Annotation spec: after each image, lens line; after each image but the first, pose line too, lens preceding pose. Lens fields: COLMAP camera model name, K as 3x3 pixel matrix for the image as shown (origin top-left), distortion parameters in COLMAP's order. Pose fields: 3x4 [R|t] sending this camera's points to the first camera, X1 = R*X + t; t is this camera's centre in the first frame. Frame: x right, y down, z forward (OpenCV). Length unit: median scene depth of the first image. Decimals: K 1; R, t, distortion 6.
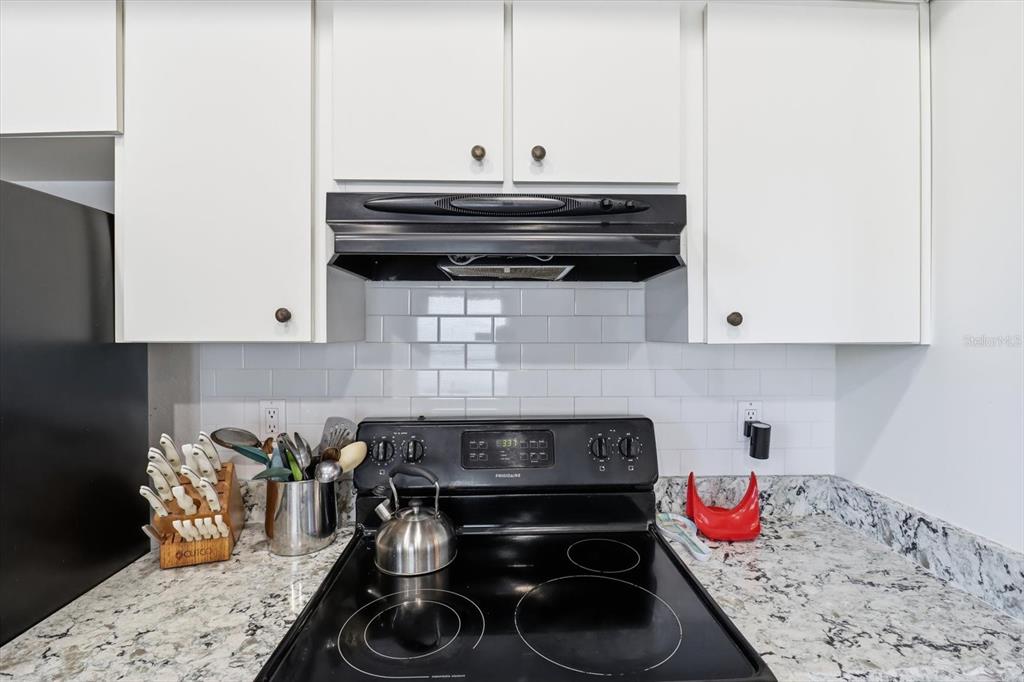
lens RADIAL K [[494.9, 0, 511.7], [0, 494.9, 335.8], [0, 0, 1]] dist [0.000447, -0.012359]
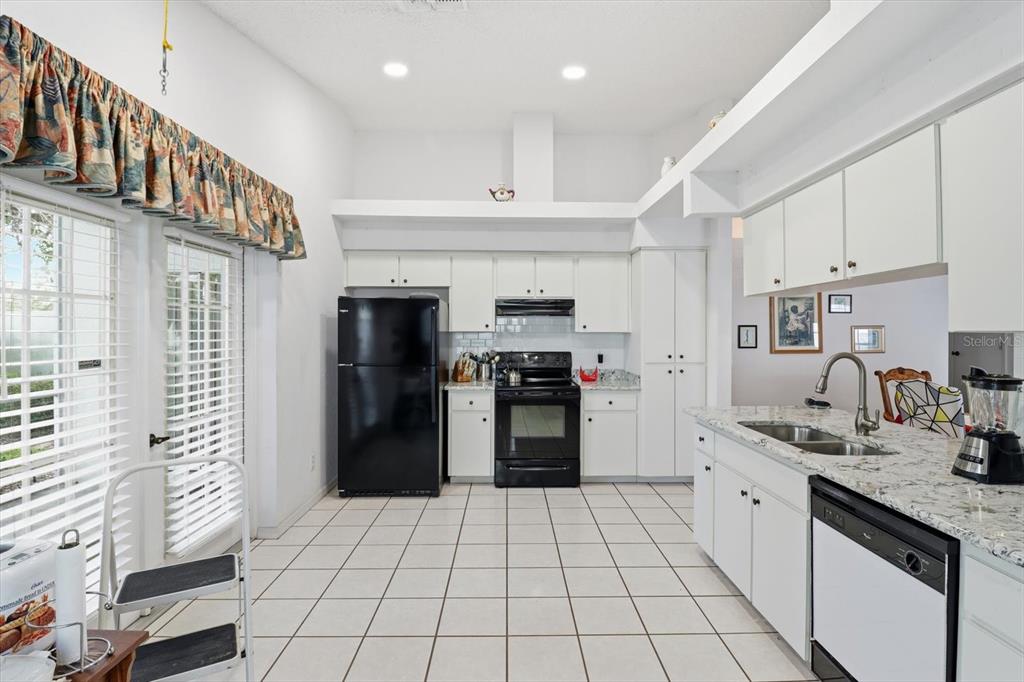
lens RADIAL K [[494.9, 0, 511.7], [0, 494.9, 335.8], [0, 0, 1]] dist [0.000447, -0.012359]
pose [[0.999945, 0.002689, -0.010148, -0.163310], [-0.002668, 0.999994, 0.002011, 0.039598], [0.010154, -0.001984, 0.999946, -3.337925]]
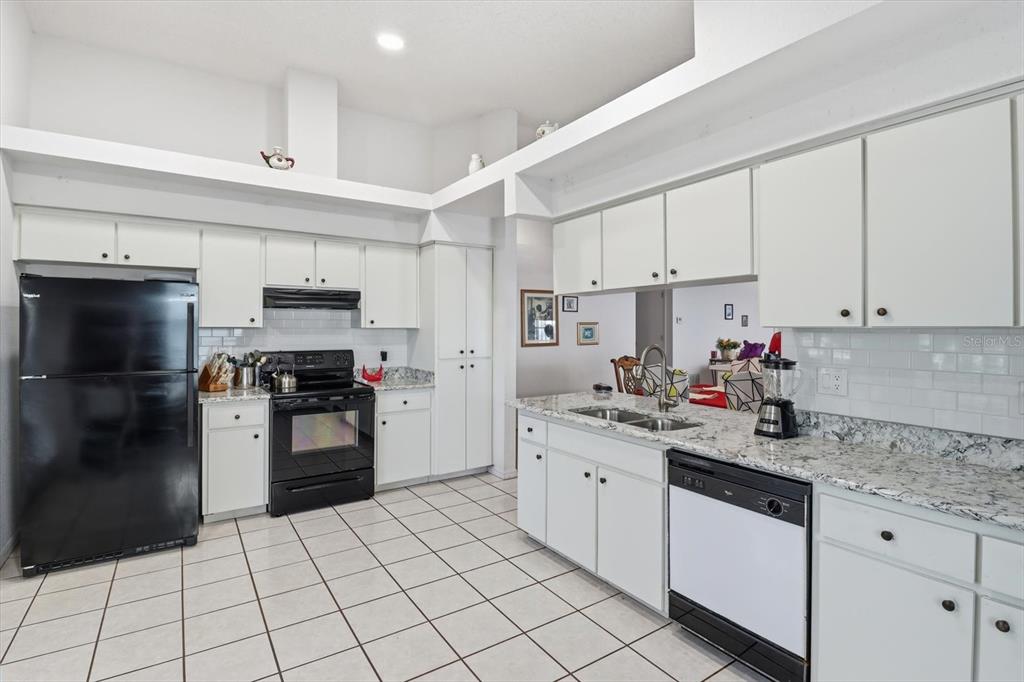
lens RADIAL K [[498.8, 0, 517.0], [0, 498.8, 329.8], [0, 0, 1]] dist [0.000450, -0.013413]
pose [[0.841437, 0.000102, 0.540355, -0.742517], [0.001188, 0.999997, -0.002040, 0.040283], [-0.540353, 0.002358, 0.841435, -2.994325]]
